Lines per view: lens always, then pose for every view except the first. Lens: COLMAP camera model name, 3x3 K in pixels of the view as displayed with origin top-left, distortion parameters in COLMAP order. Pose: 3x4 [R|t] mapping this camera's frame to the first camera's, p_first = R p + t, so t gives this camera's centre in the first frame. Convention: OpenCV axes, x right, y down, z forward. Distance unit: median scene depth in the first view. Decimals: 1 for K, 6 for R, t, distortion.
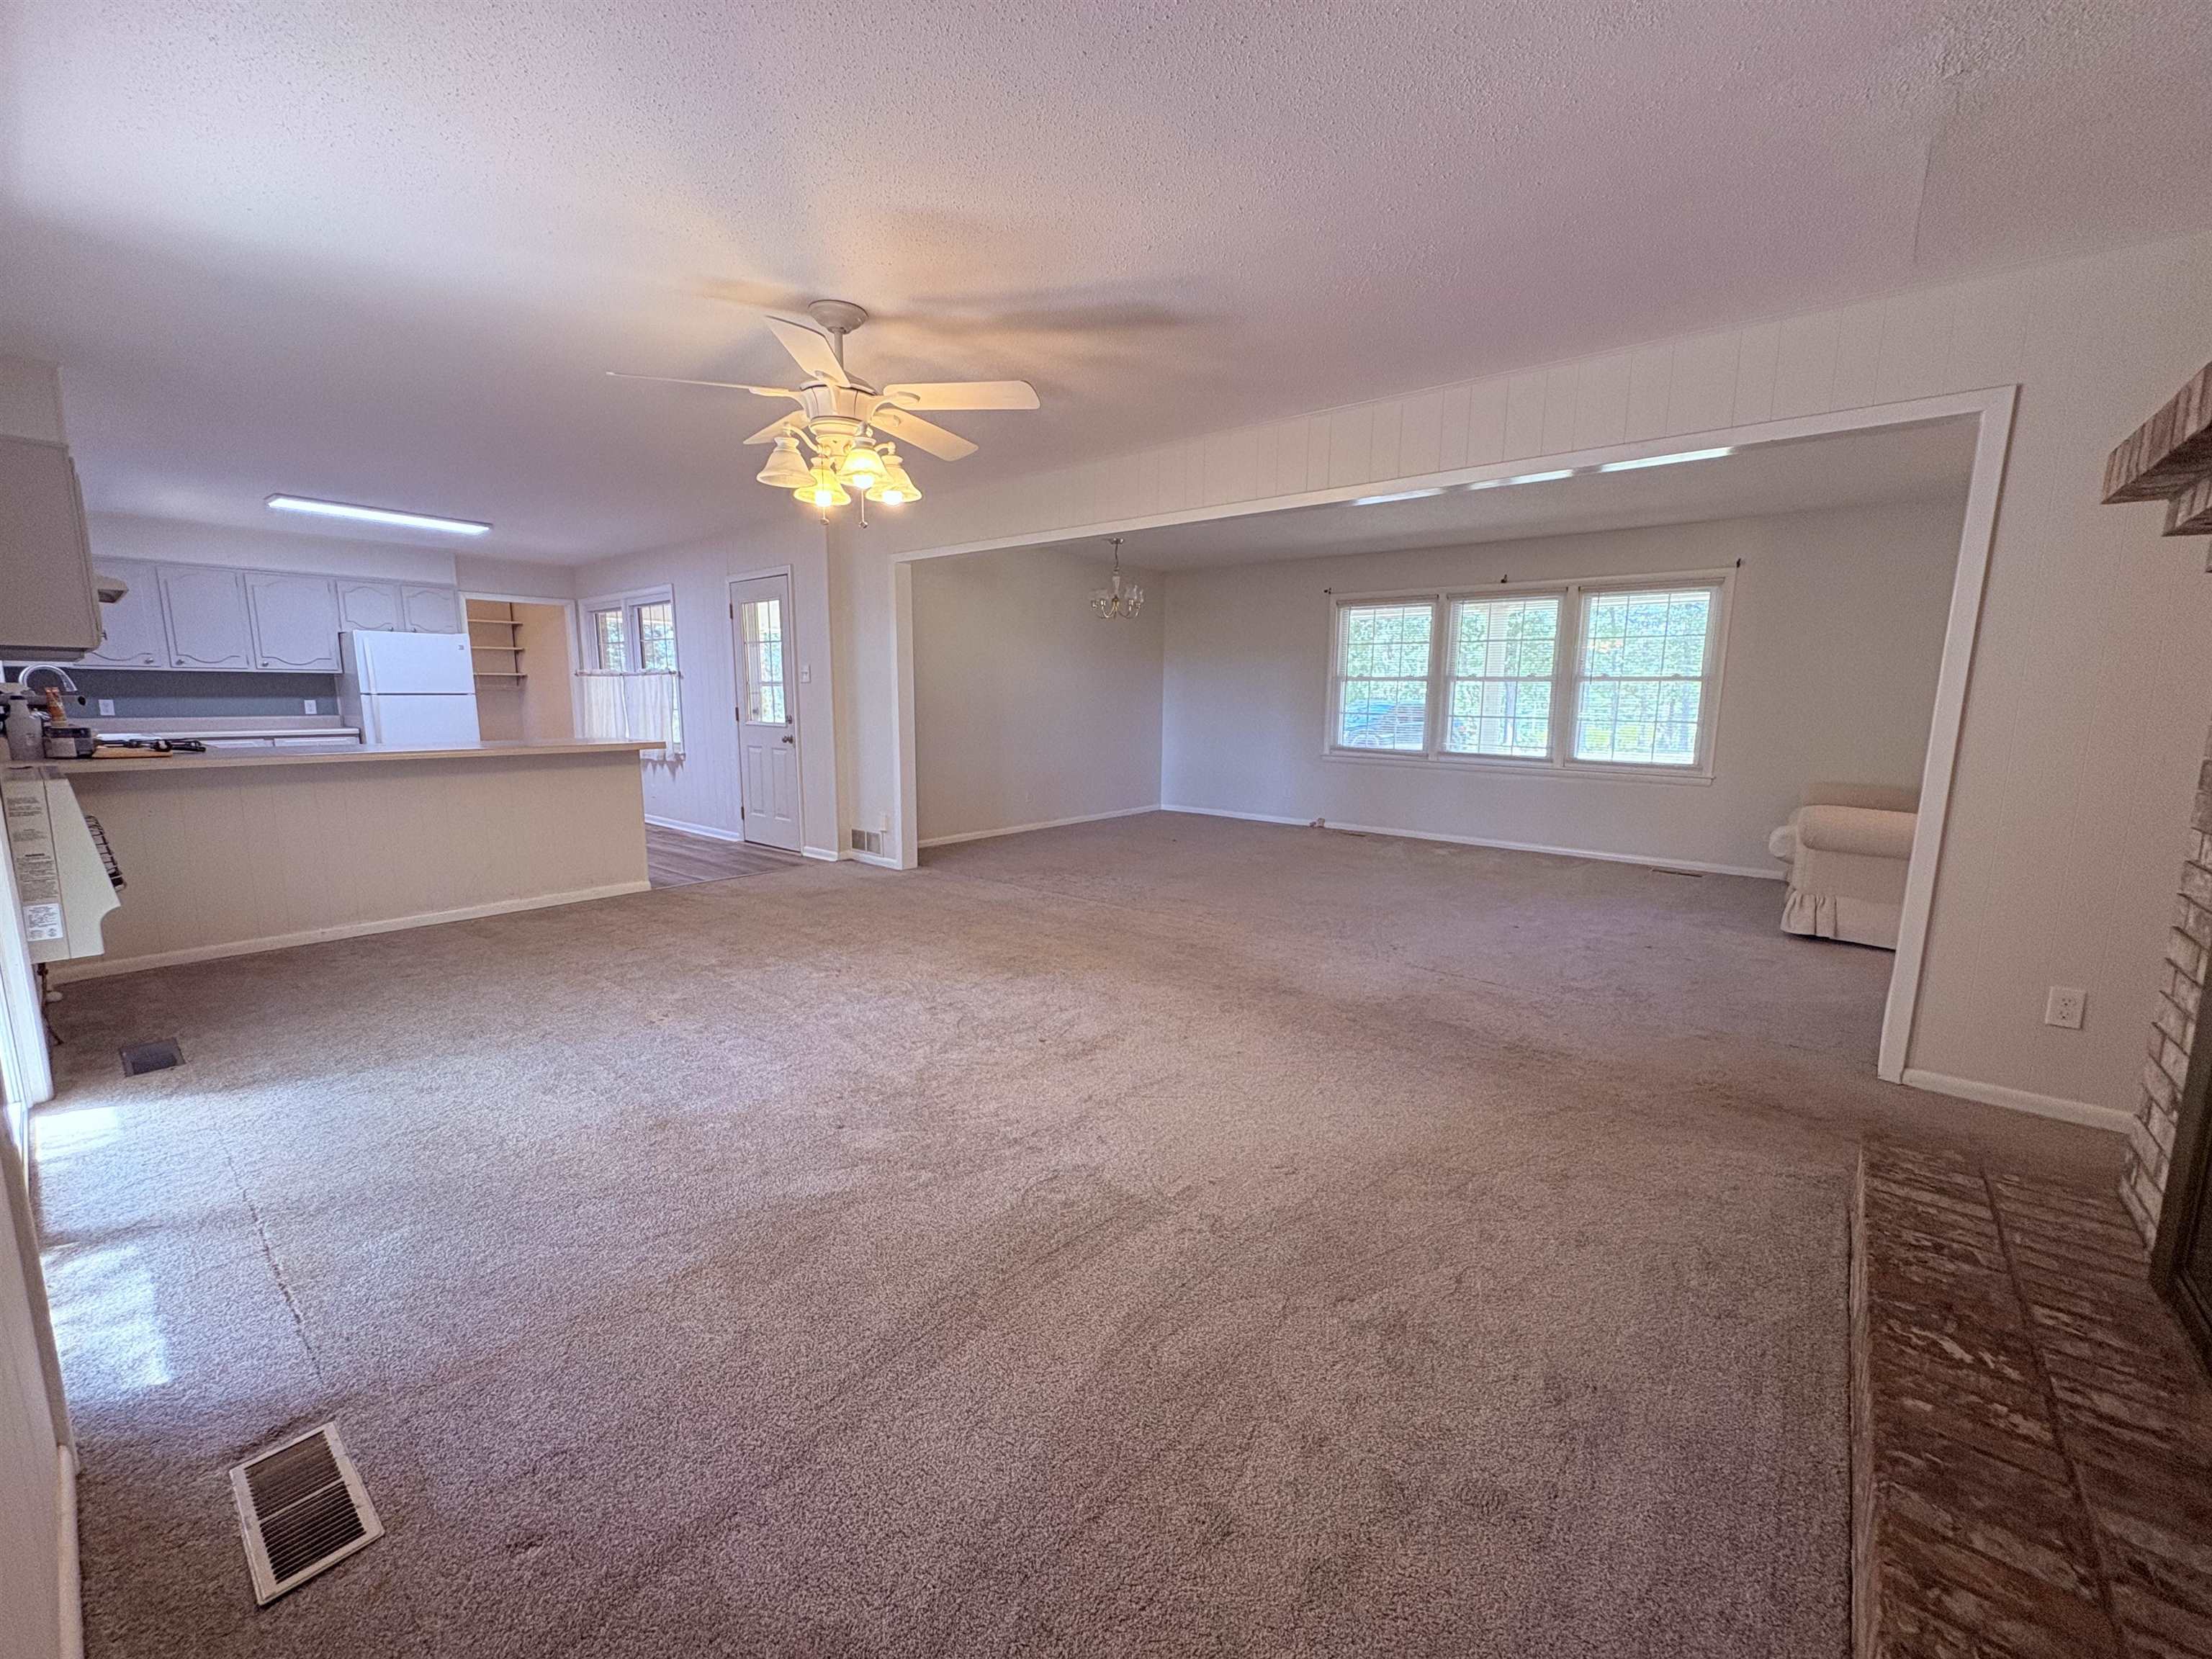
lens RADIAL K [[884.2, 0, 1108.5], [0, 884.2, 830.2], [0, 0, 1]] dist [0.001216, -0.000043]
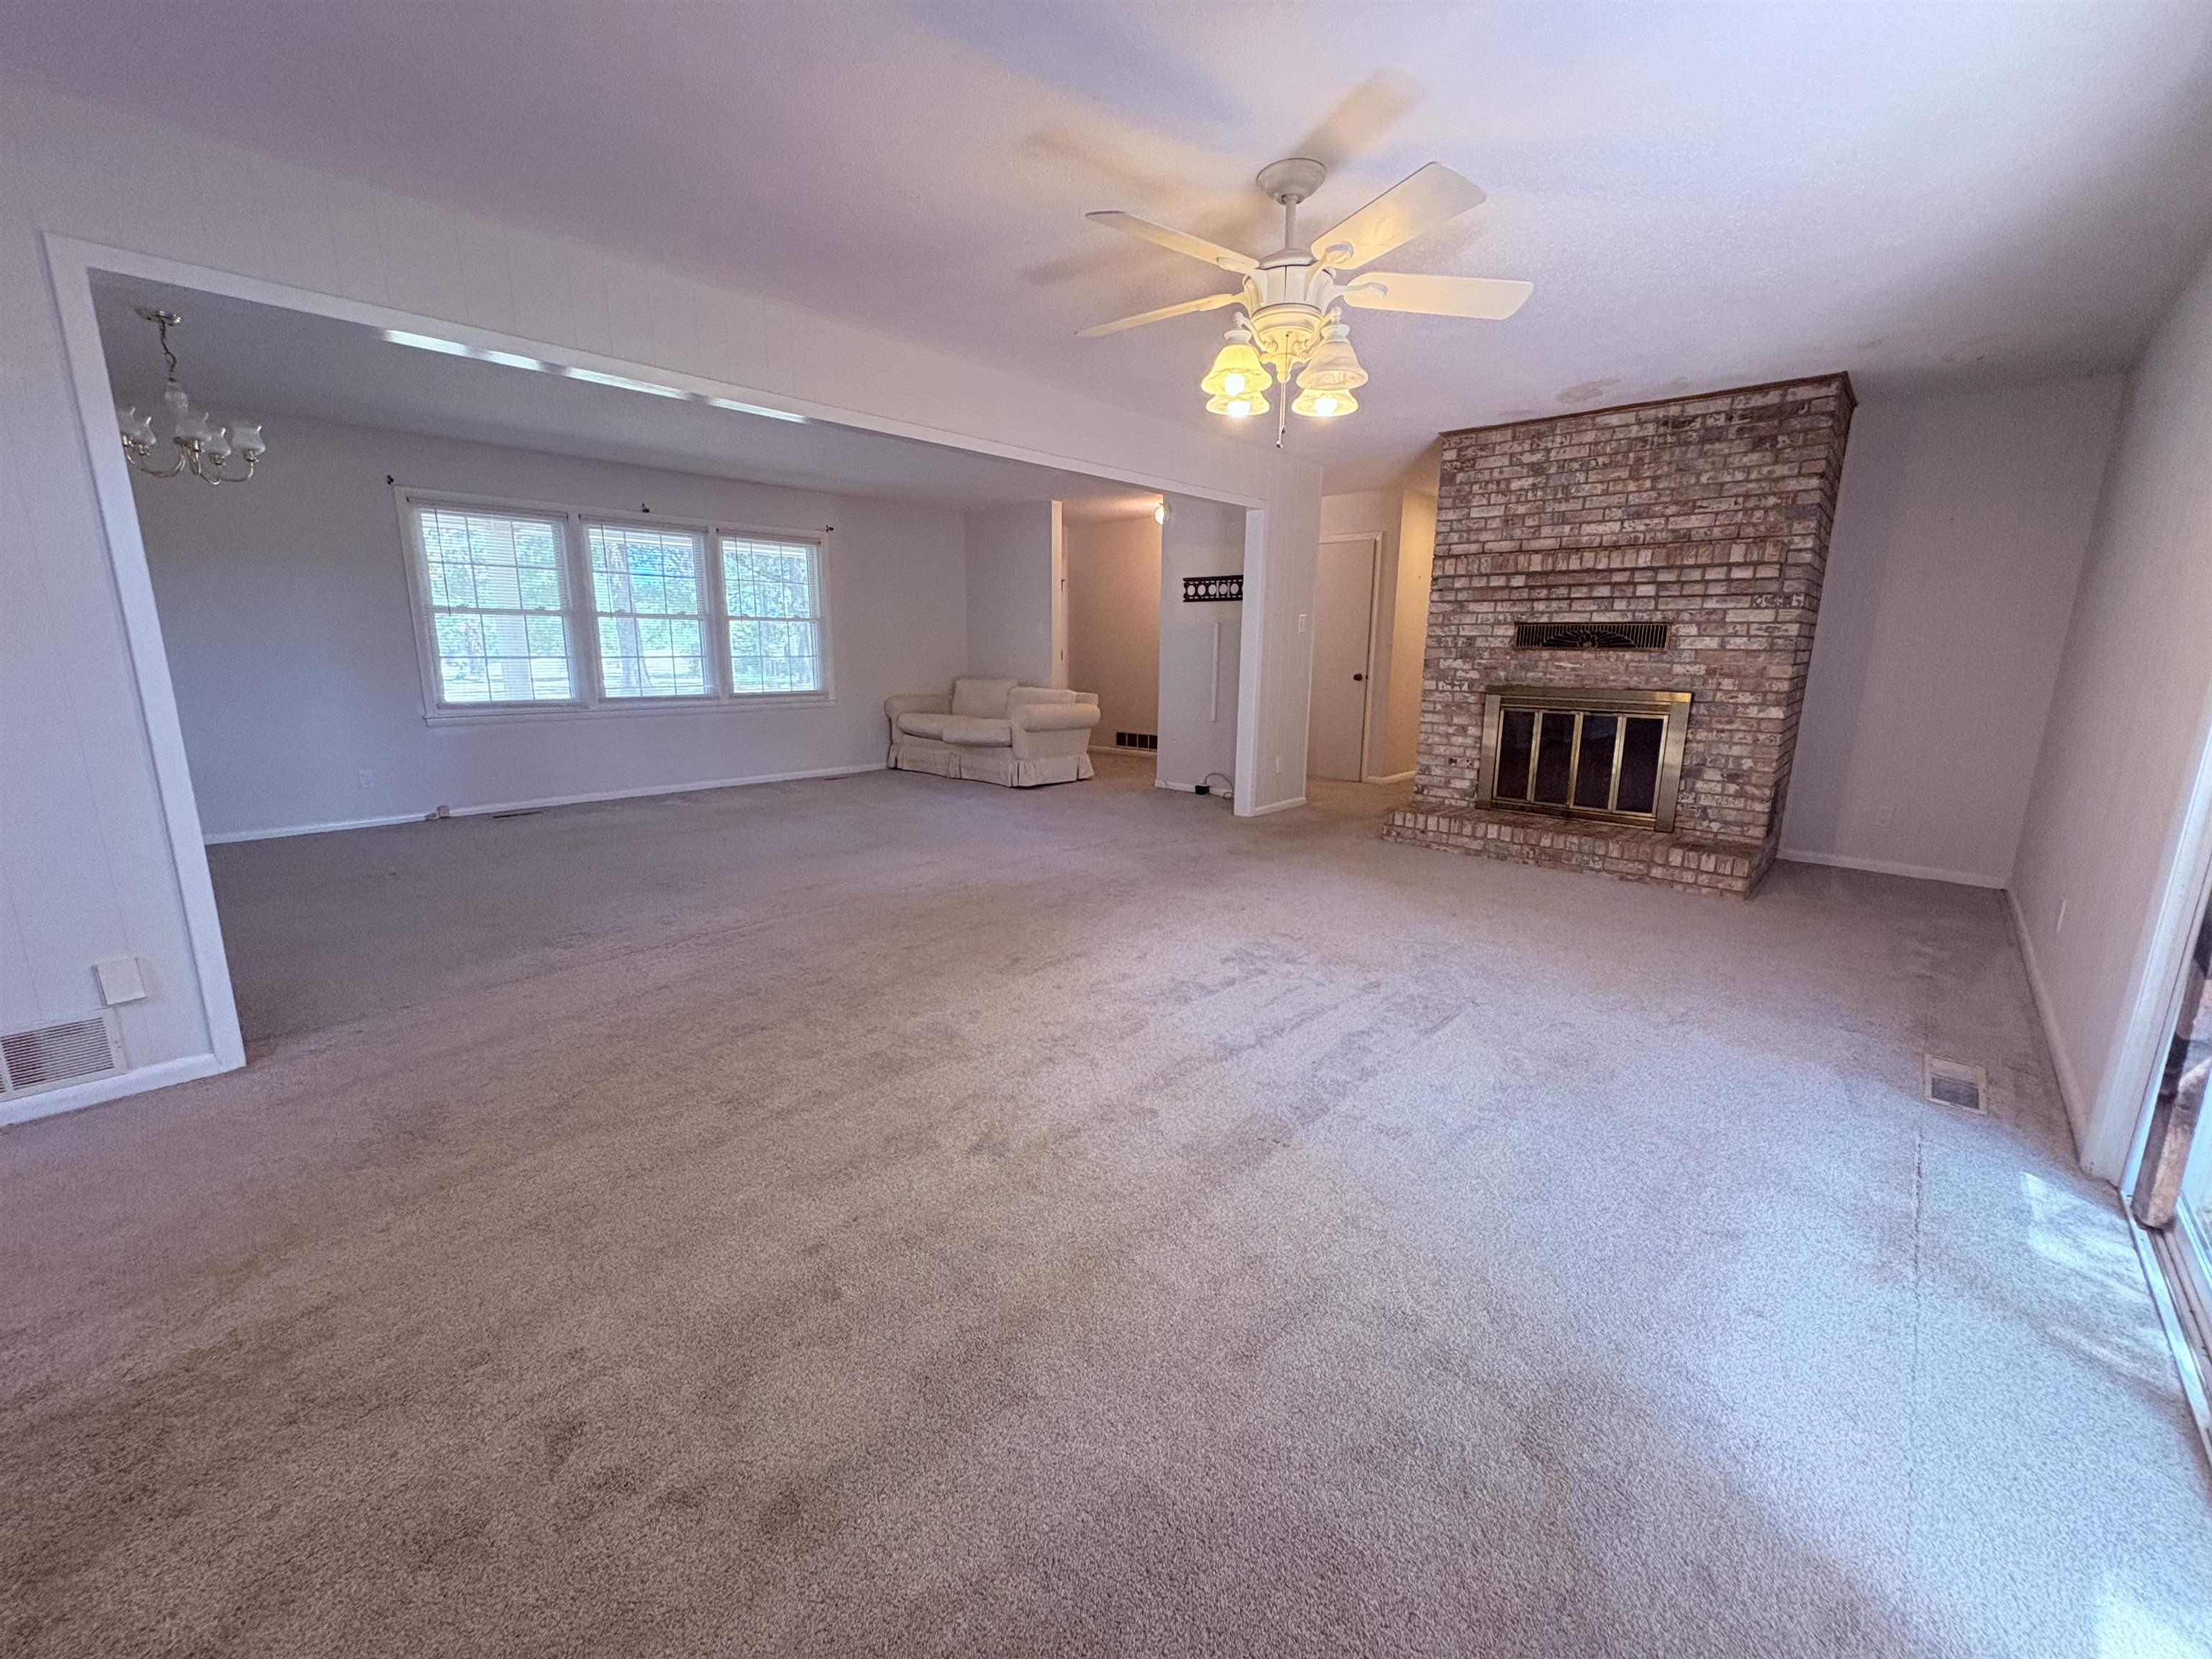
lens RADIAL K [[884.2, 0, 1105.5], [0, 884.2, 816.9], [0, 0, 1]] dist [0.001216, -0.000043]
pose [[0.055903, -0.204270, 0.977317, -0.550977], [0.146630, 0.969914, 0.194335, -0.082543], [-0.987611, 0.132440, 0.084173, 0.519745]]
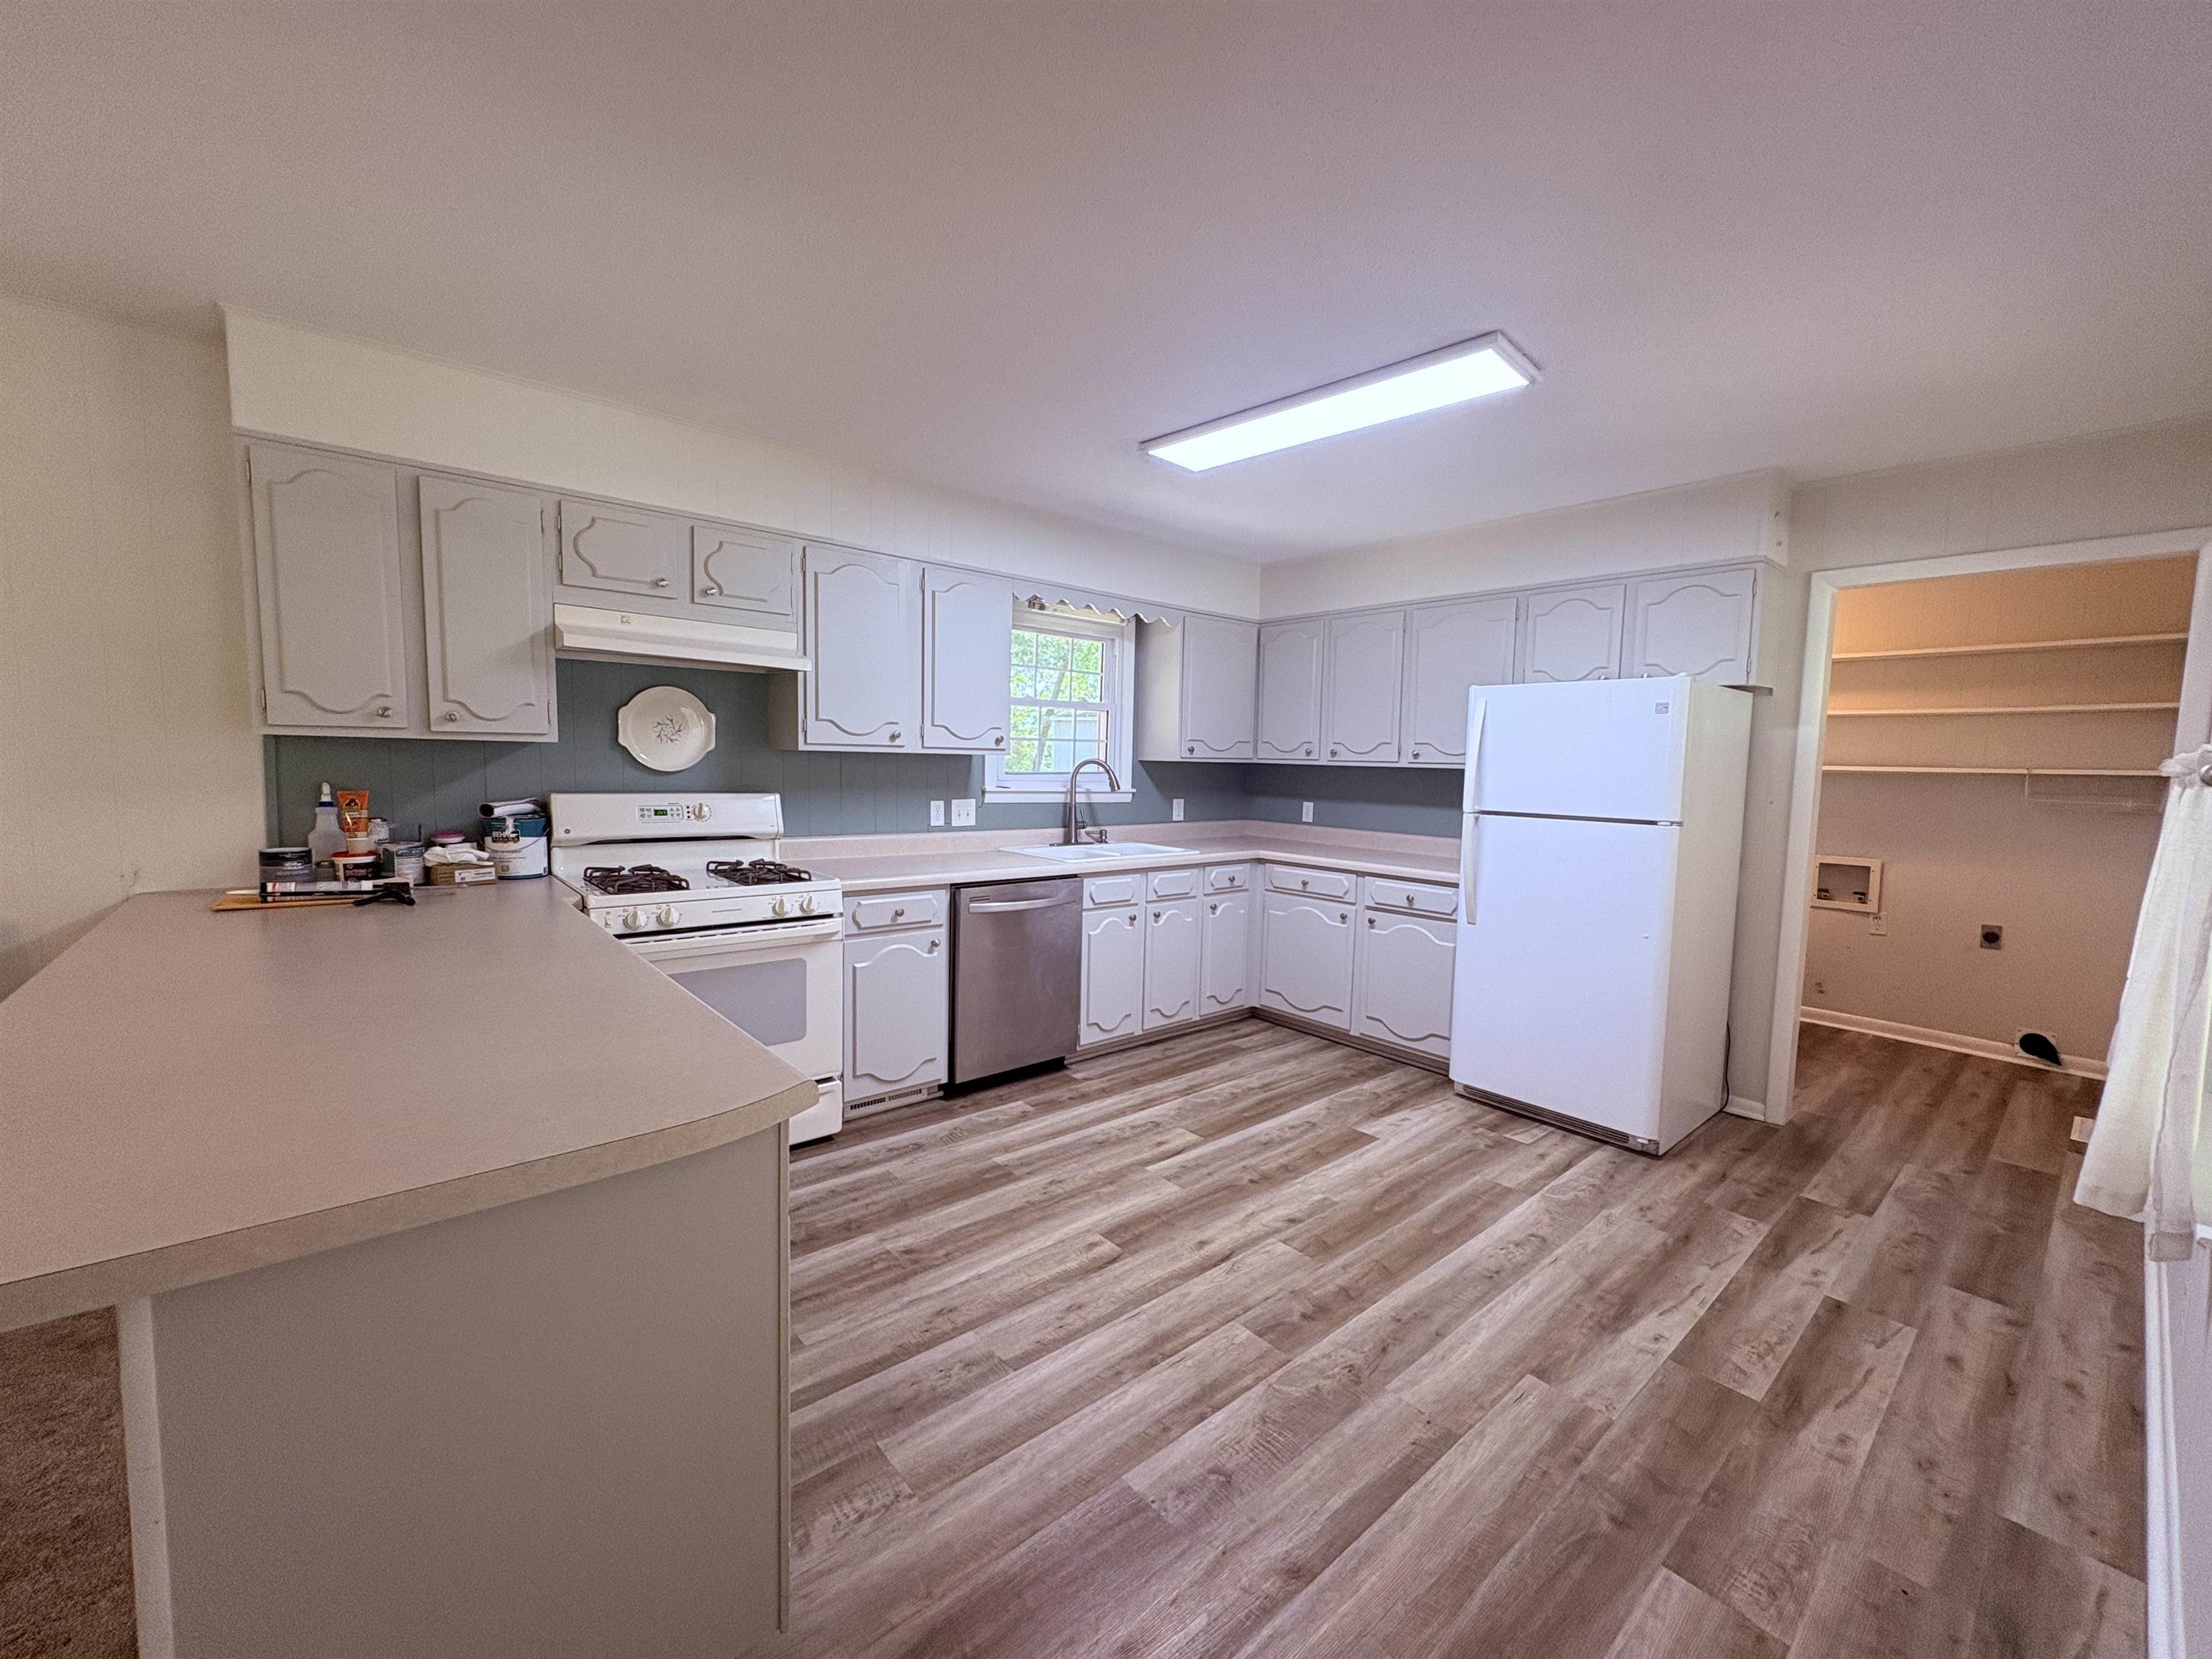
lens RADIAL K [[884.2, 0, 1110.1], [0, 884.2, 831.9], [0, 0, 1]] dist [0.001216, -0.000043]
pose [[-0.166182, 0.074029, -0.983312, -0.334300], [-0.173606, 0.979406, 0.103075, -0.171666], [0.970693, 0.187838, -0.149908, 0.951772]]
